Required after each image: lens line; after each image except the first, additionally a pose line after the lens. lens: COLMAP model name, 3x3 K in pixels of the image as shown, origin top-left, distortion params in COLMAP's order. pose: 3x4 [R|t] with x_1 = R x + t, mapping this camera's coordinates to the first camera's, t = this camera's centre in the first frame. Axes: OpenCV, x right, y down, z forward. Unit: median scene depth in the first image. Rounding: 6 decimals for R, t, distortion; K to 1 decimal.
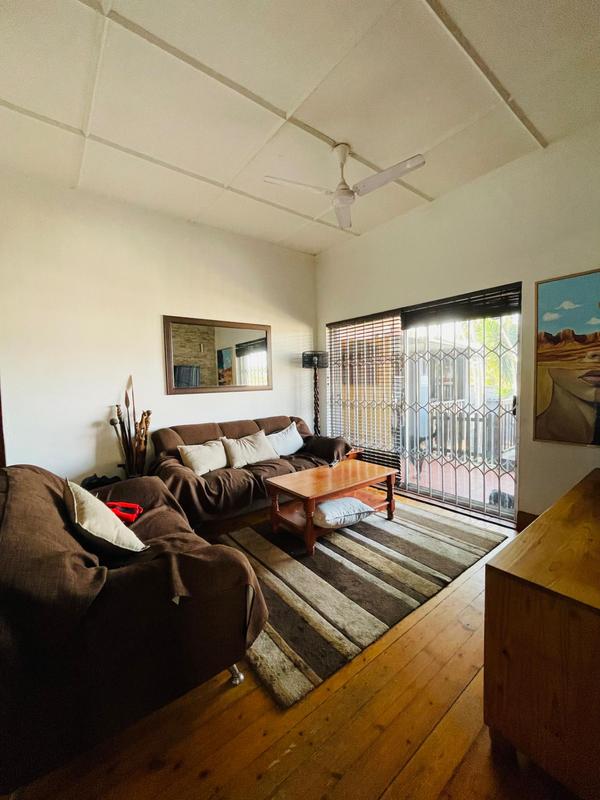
lens RADIAL K [[325.8, 0, 300.2], [0, 325.8, 397.8], [0, 0, 1]] dist [0.000636, -0.000437]
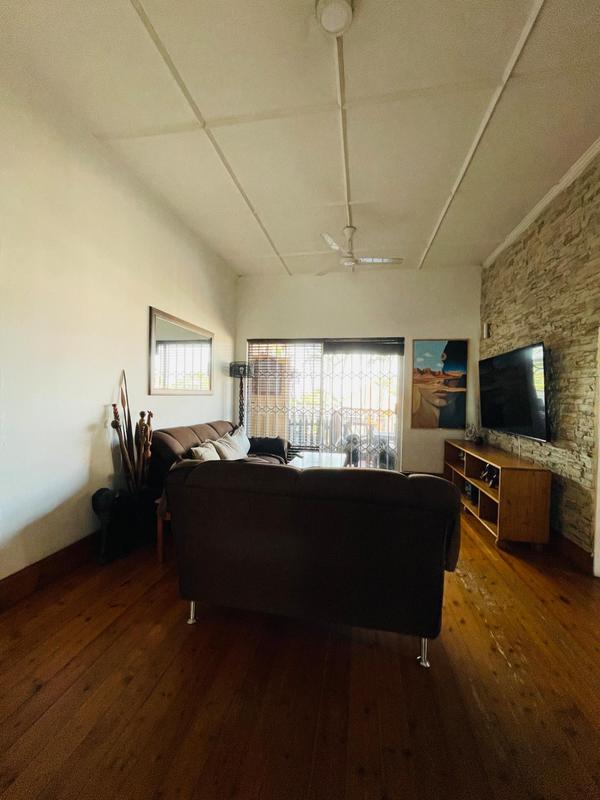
lens RADIAL K [[325.8, 0, 296.6], [0, 325.8, 403.0], [0, 0, 1]] dist [0.000636, -0.000437]
pose [[0.756294, 0.023473, 0.653811, -0.767771], [-0.003066, 0.999472, -0.032337, 0.044940], [-0.654225, 0.022452, 0.755967, 0.061171]]
